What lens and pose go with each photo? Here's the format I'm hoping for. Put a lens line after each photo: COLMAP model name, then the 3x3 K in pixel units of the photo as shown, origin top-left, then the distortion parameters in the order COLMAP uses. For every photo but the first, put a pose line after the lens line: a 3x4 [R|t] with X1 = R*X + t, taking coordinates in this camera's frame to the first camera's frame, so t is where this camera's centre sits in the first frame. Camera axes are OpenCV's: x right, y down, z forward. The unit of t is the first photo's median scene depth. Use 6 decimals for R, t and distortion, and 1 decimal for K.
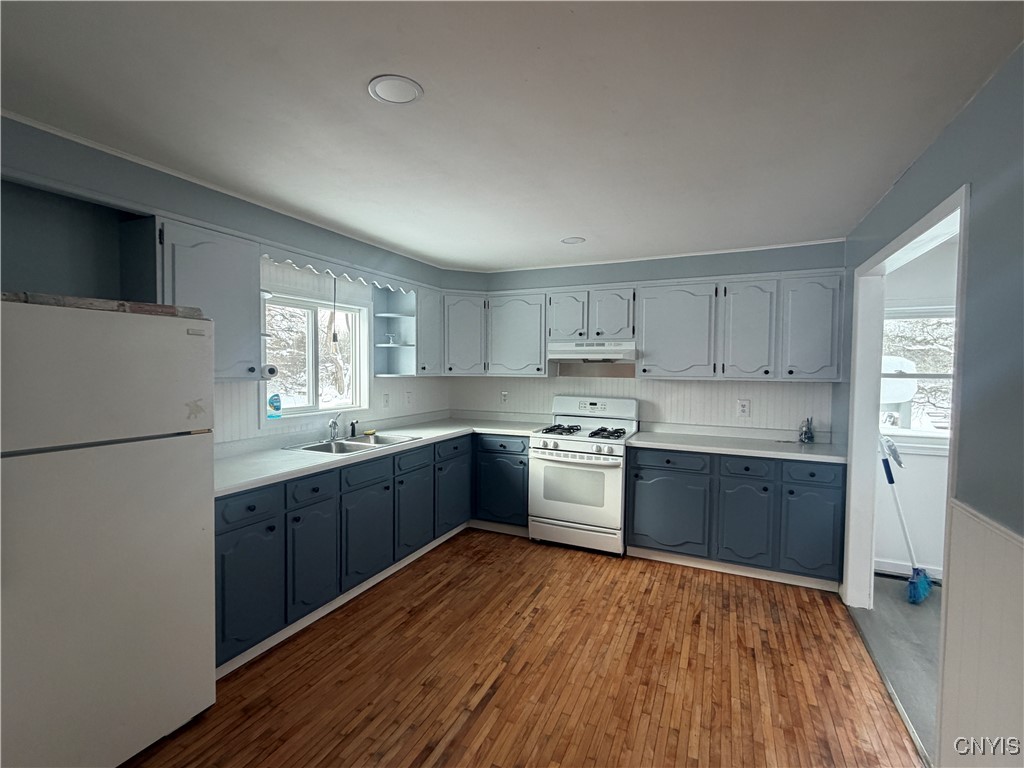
lens RADIAL K [[471.7, 0, 500.2], [0, 471.7, 385.0], [0, 0, 1]] dist [0.000395, -0.000261]
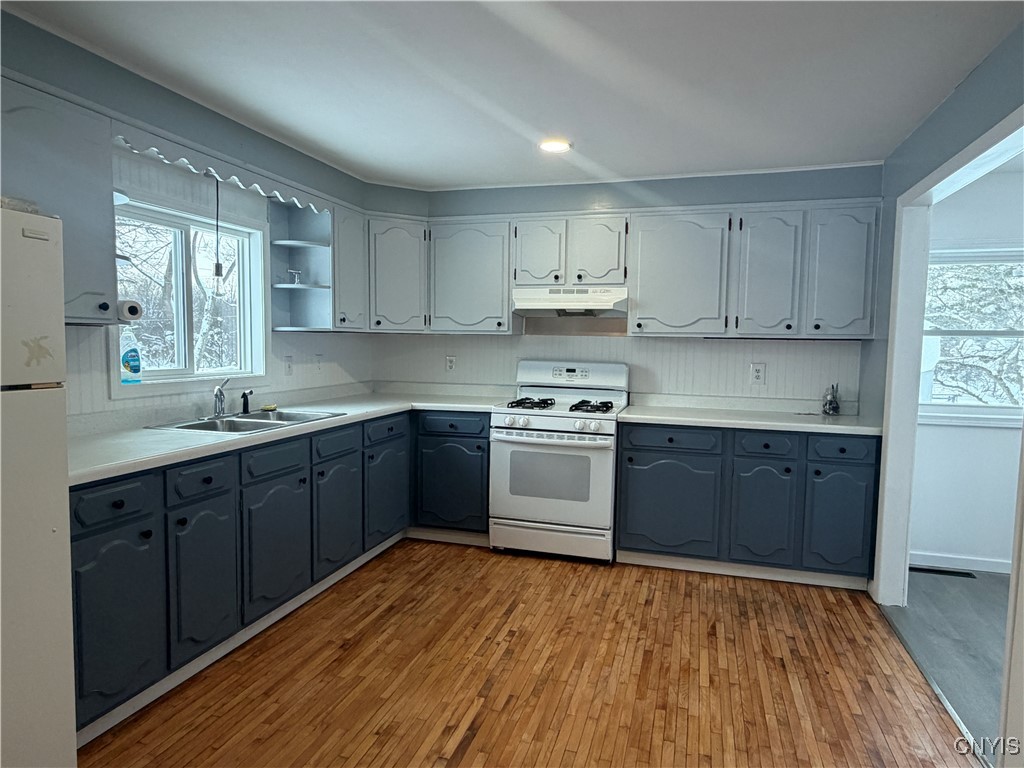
lens RADIAL K [[630.4, 0, 512.6], [0, 630.4, 388.6], [0, 0, 1]] dist [-0.001700, 0.001398]
pose [[0.988107, -0.005024, 0.153683, -0.066734], [-0.001084, 0.999214, 0.039638, 0.037302], [-0.153762, -0.039333, 0.987325, 0.010159]]
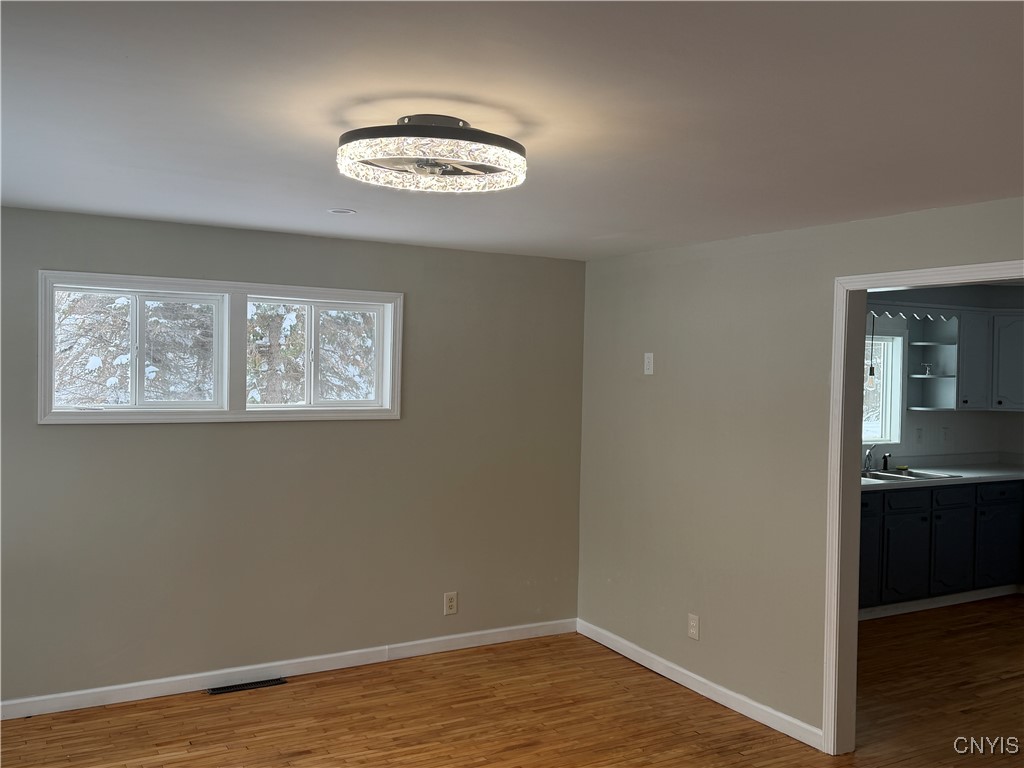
lens RADIAL K [[933.4, 0, 512.0], [0, 933.4, 384.0], [0, 0, 1]] dist [0.008312, -0.016797]
pose [[0.821562, 0.019054, -0.569801, 0.167551], [-0.034744, 0.999257, -0.016681, -0.011503], [0.569060, 0.033501, 0.821613, -1.130784]]
